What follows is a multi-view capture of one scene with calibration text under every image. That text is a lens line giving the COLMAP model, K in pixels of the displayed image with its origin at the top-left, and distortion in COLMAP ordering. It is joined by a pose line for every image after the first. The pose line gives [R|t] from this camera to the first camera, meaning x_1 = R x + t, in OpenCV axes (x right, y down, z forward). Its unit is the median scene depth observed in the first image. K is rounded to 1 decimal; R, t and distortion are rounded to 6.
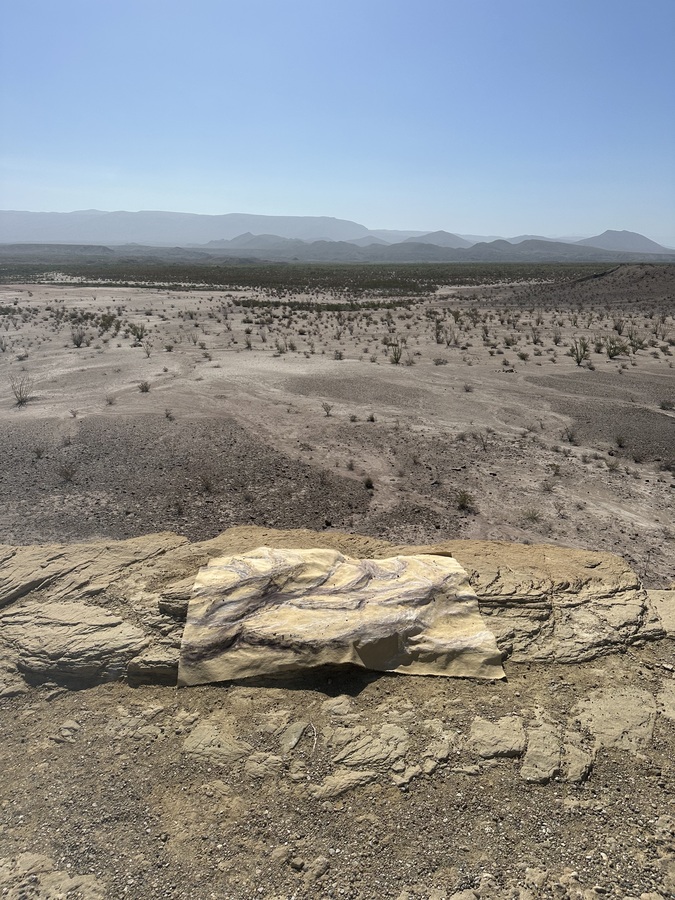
lens RADIAL K [[629.9, 0, 341.8], [0, 629.9, 451.2], [0, 0, 1]] dist [0.071815, -0.099826]
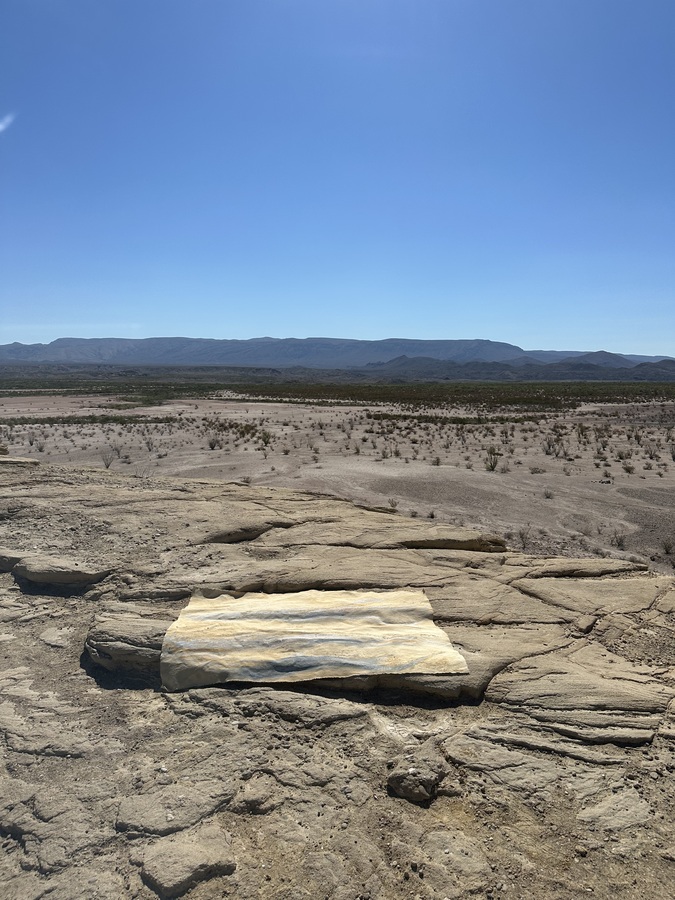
lens RADIAL K [[629.9, 0, 337.1], [0, 629.9, 454.7], [0, 0, 1]] dist [0.071815, -0.099826]
pose [[0.970199, 0.028790, -0.240592, 0.109251], [-0.070198, 0.983732, -0.165361, 0.025405], [0.231917, 0.177322, 0.956437, -0.042066]]
